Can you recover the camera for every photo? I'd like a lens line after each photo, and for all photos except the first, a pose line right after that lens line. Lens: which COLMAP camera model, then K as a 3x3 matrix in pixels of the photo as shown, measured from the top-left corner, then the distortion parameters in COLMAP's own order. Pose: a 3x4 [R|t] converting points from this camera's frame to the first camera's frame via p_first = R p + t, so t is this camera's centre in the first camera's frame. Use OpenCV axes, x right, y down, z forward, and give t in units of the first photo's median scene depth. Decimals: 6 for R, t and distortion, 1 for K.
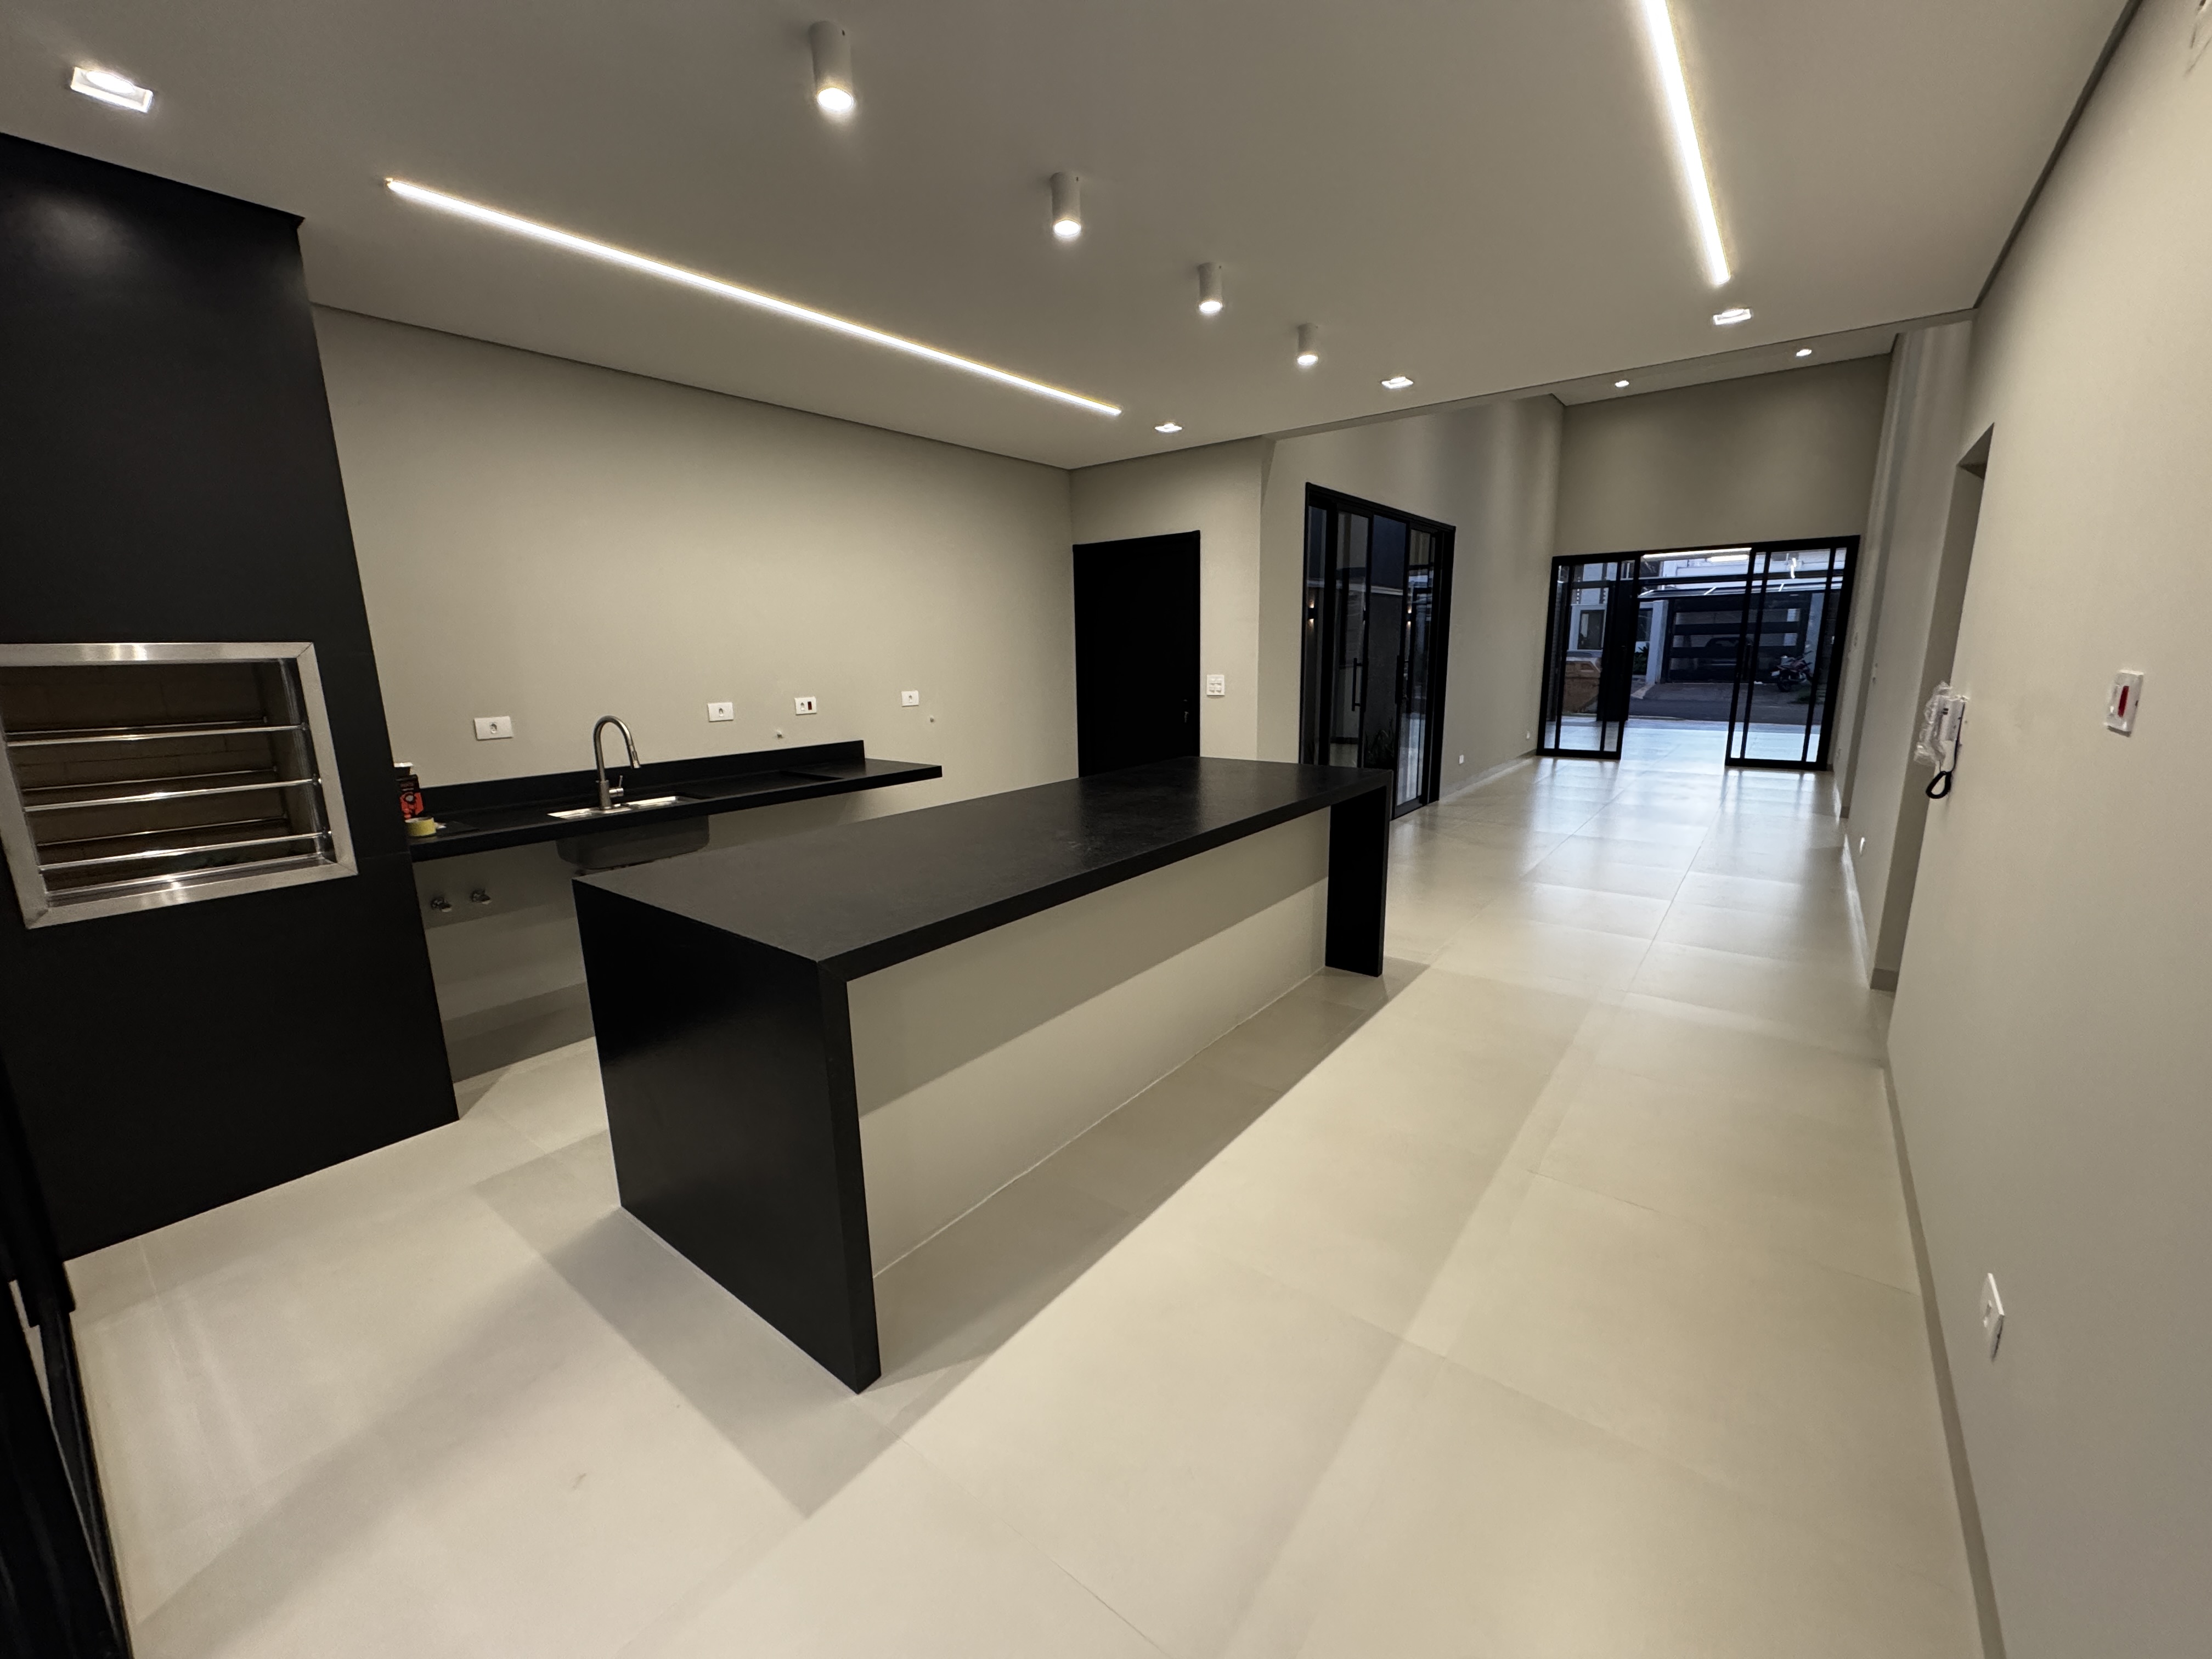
lens RADIAL K [[879.5, 0, 1104.7], [0, 879.5, 832.8], [0, 0, 1]] dist [0.001228, 0.000238]
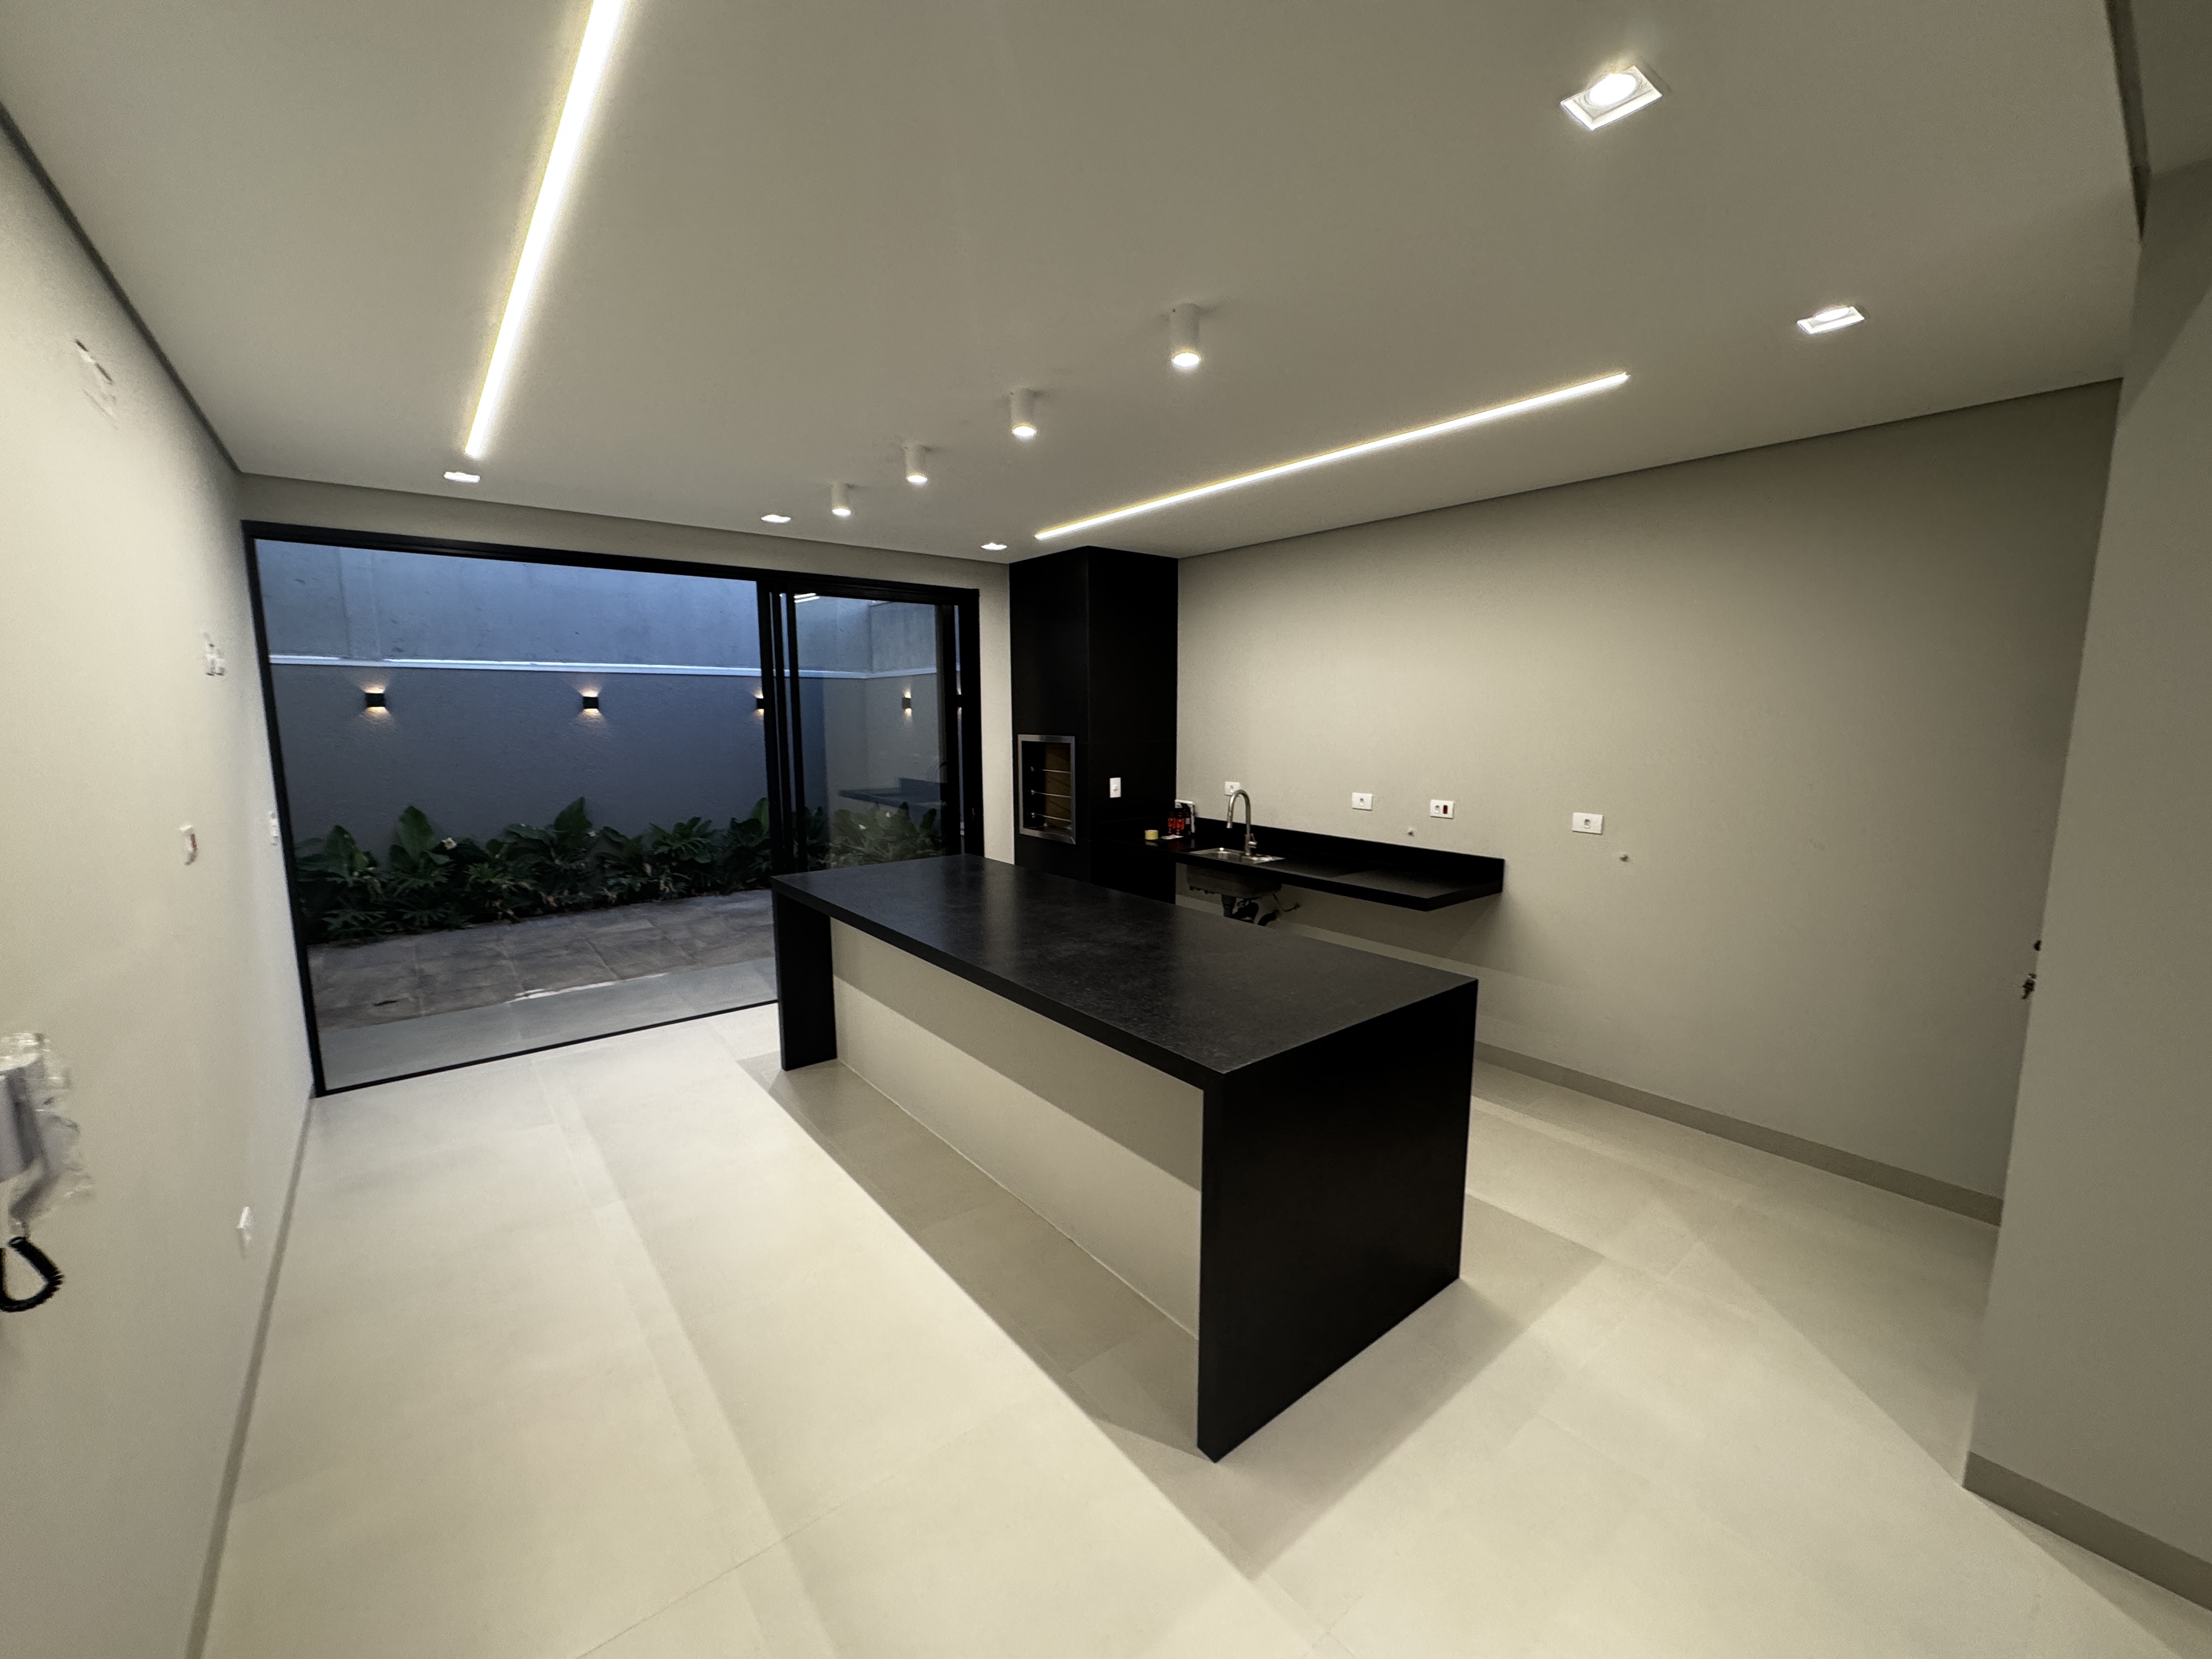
lens RADIAL K [[879.5, 0, 1102.4], [0, 879.5, 834.8], [0, 0, 1]] dist [0.001228, 0.000238]
pose [[-0.231578, 0.160063, -0.959558, 0.285511], [-0.192494, 0.959329, 0.206481, -0.104545], [0.953581, 0.232526, -0.191349, 0.360046]]
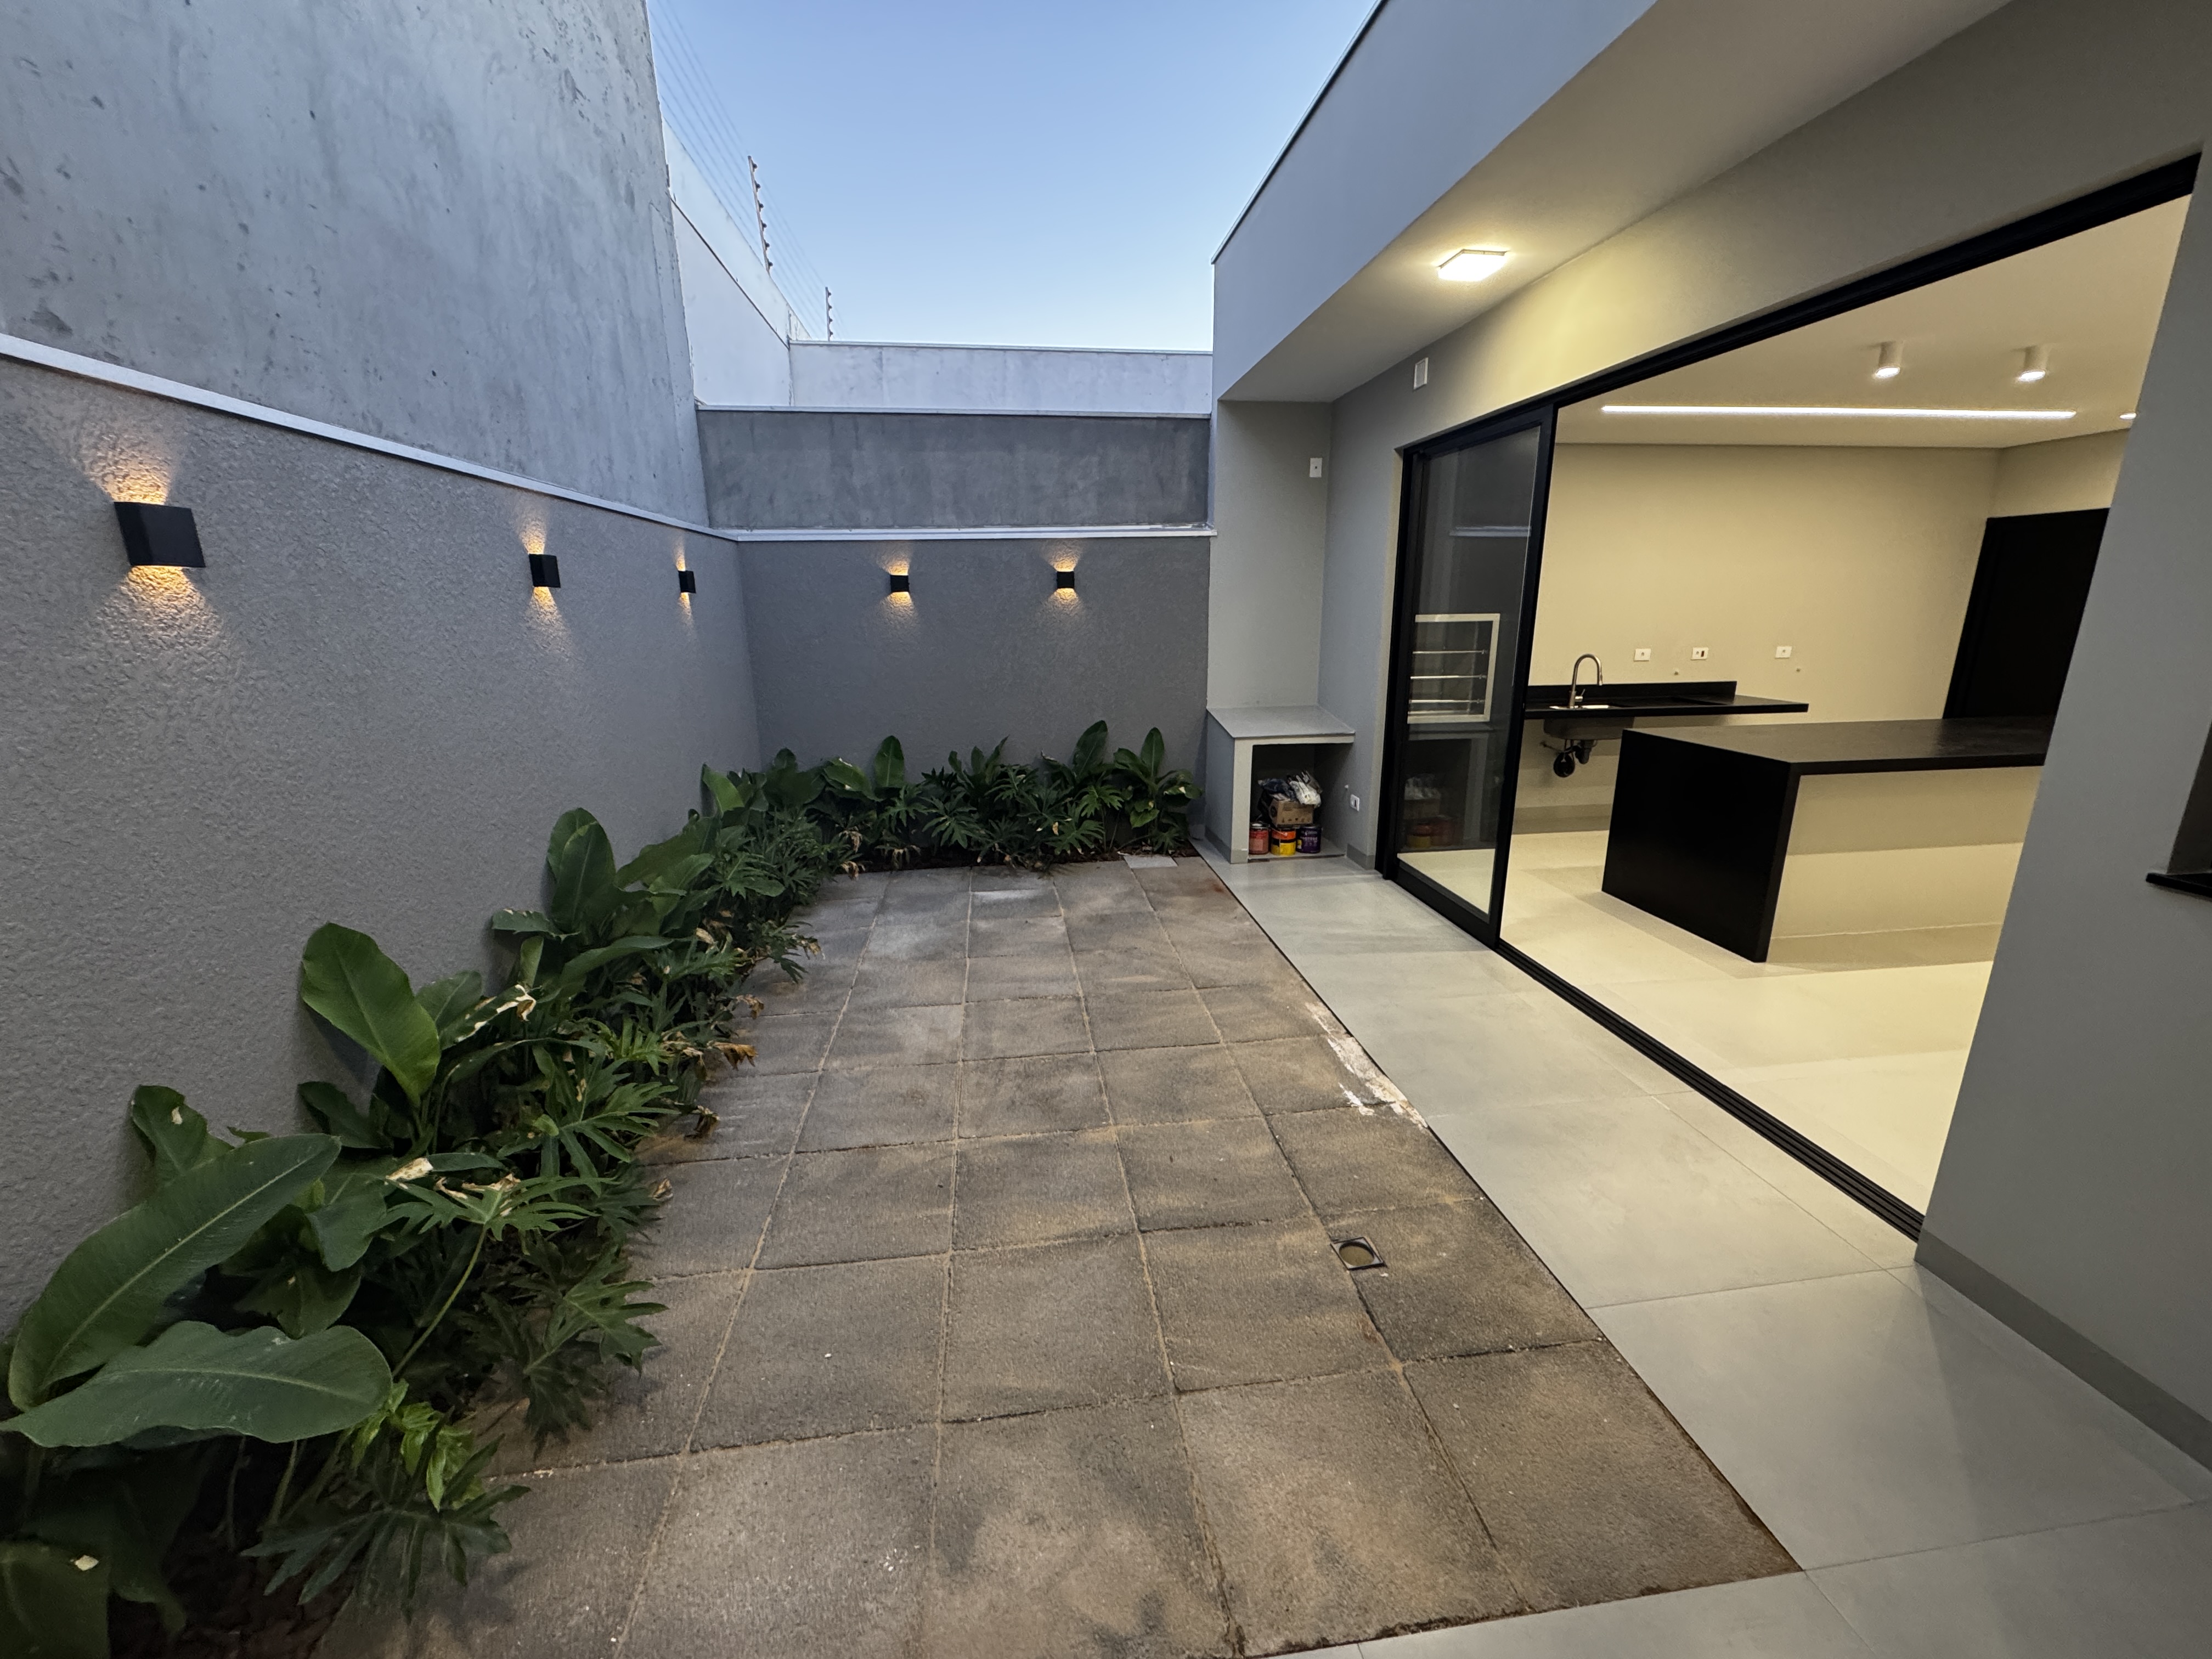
lens RADIAL K [[879.5, 0, 1112.6], [0, 879.5, 826.1], [0, 0, 1]] dist [0.001228, 0.000238]
pose [[0.711540, 0.185114, -0.677823, 0.001635], [-0.147587, 0.982527, 0.113400, 0.047329], [0.686971, 0.019350, 0.726427, -0.298559]]
